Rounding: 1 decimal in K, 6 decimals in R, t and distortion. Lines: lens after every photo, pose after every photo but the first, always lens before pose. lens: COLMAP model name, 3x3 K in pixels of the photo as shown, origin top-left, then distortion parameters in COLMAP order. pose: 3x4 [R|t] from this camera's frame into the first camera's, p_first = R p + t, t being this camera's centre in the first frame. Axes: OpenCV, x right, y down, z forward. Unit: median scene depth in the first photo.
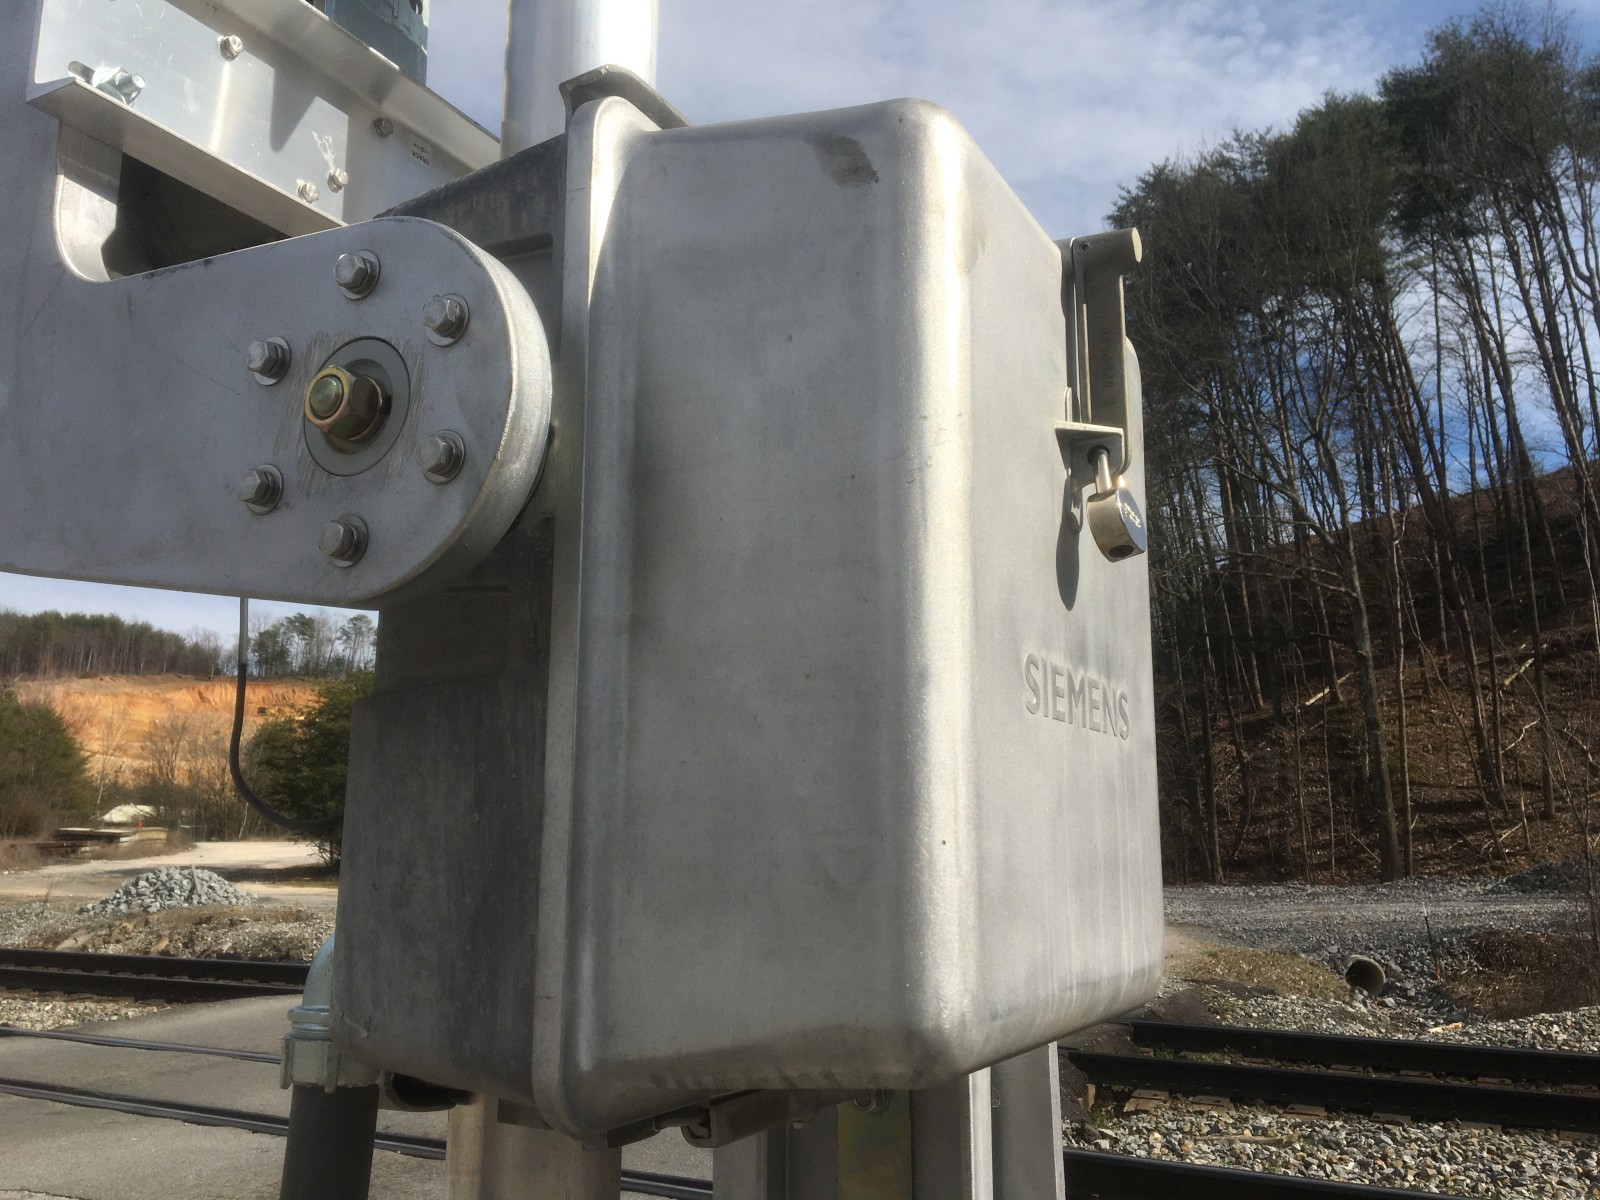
lens RADIAL K [[1352.5, 0, 797.1], [0, 1352.5, 604.8], [0, 0, 1]] dist [0.079603, -0.111296]
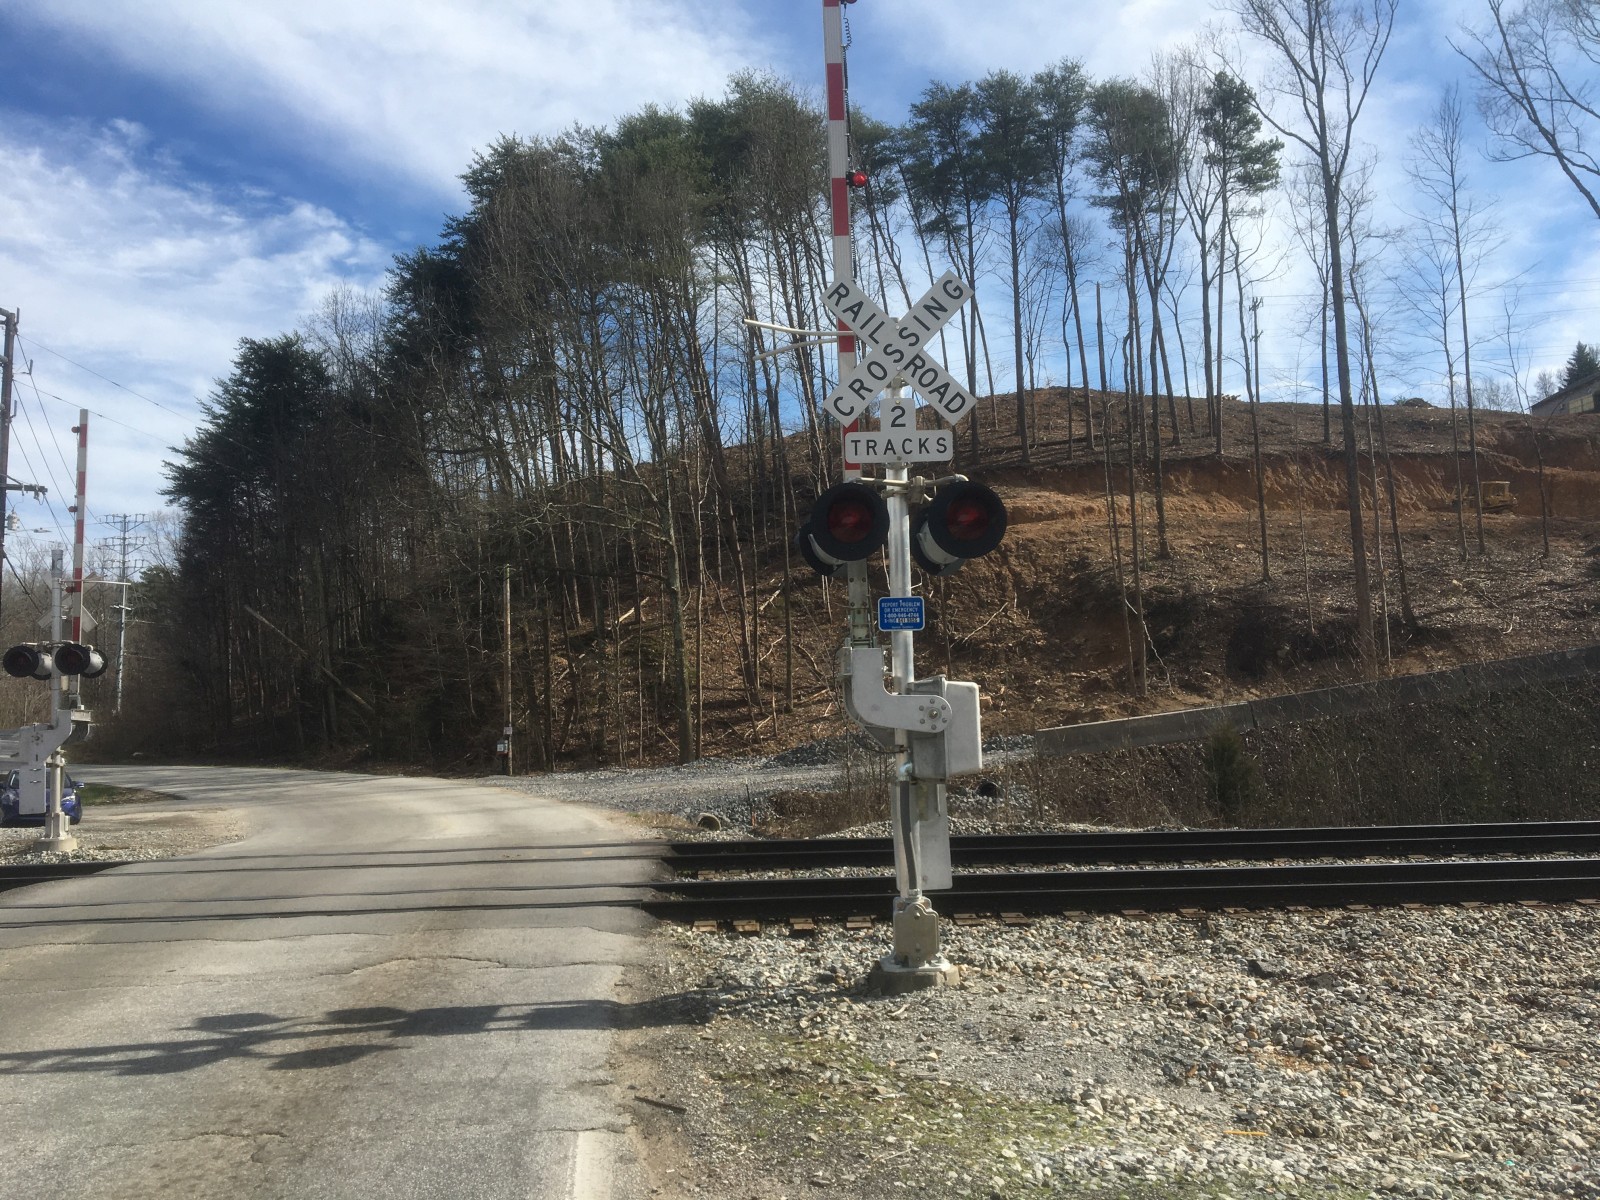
lens RADIAL K [[1318.8, 0, 780.9], [0, 1318.8, 603.9], [0, 0, 1]] dist [0.112953, -0.185920]
pose [[0.868246, 0.019061, 0.495768, -0.086060], [-0.054362, 0.996900, 0.056875, -0.019542], [-0.493147, -0.076332, 0.866591, -0.093986]]
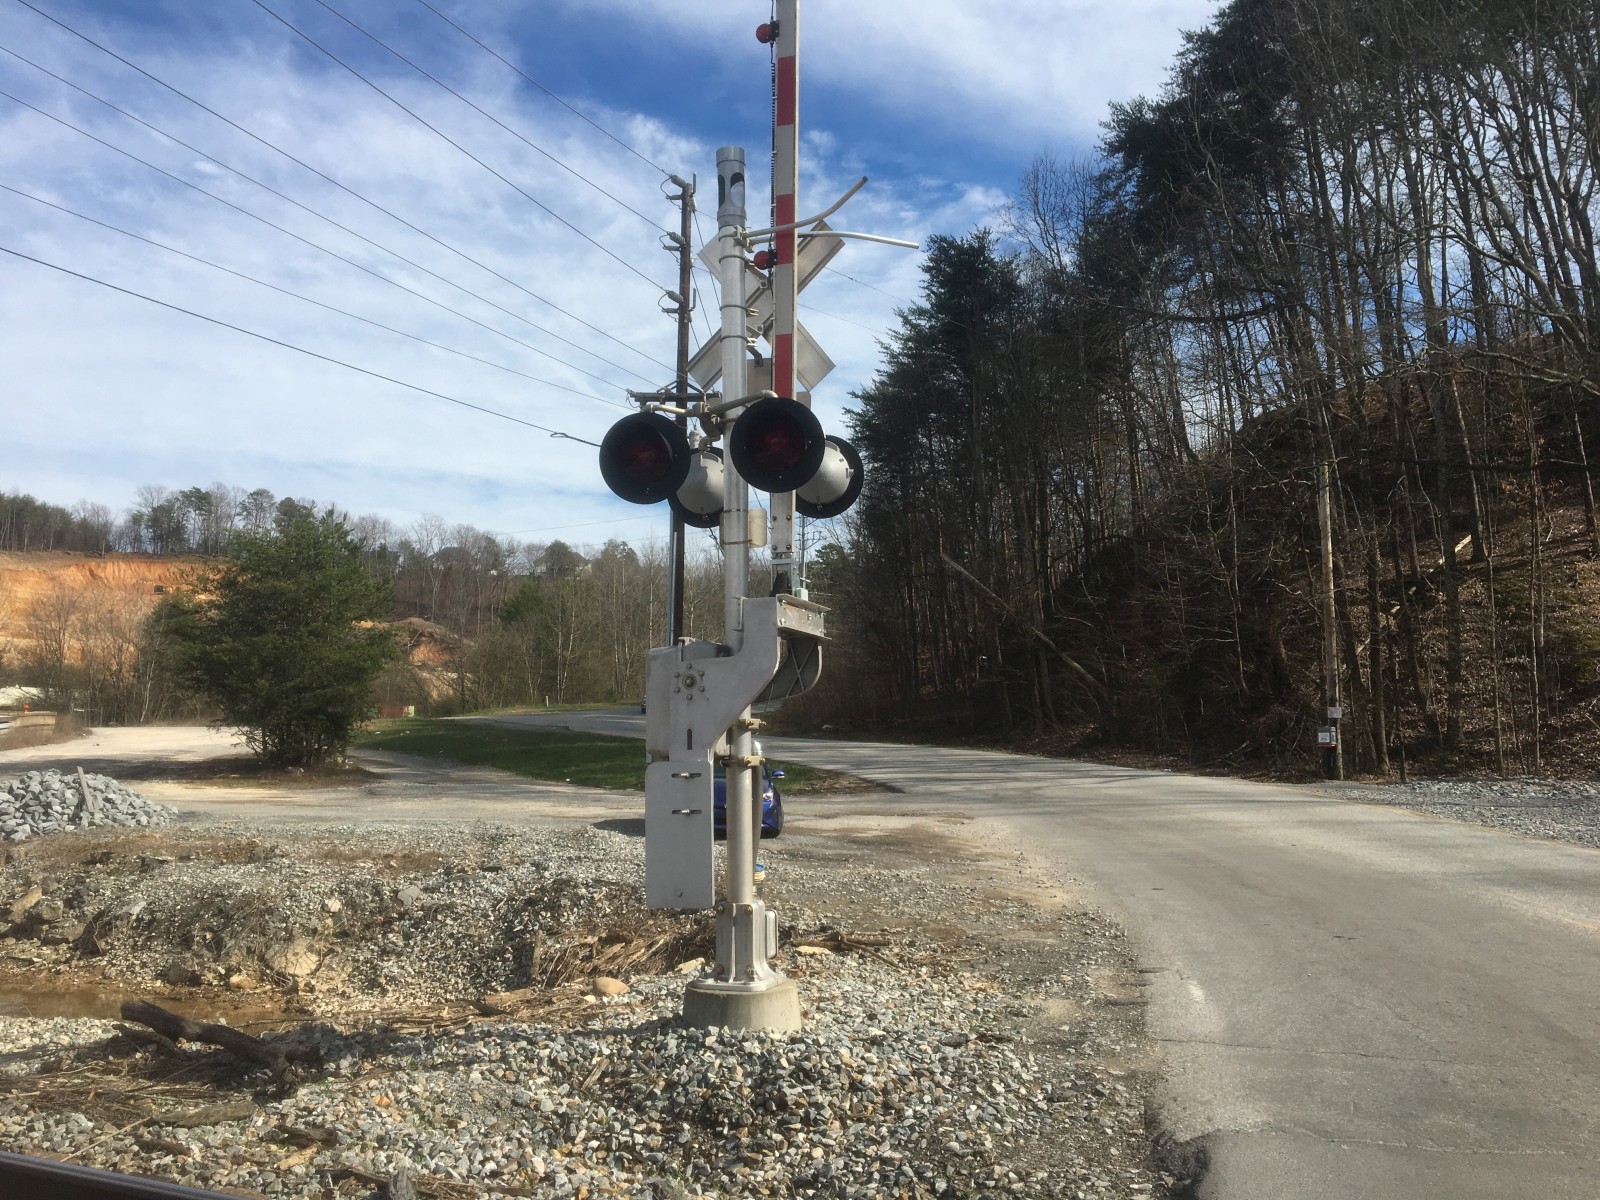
lens RADIAL K [[1360.1, 0, 796.3], [0, 1360.1, 615.4], [0, 0, 1]] dist [0.089197, -0.111839]
pose [[0.998146, -0.000436, 0.060862, -0.078145], [-0.005316, 0.995528, 0.094321, 0.029162], [-0.060631, -0.094470, 0.993680, 0.185772]]
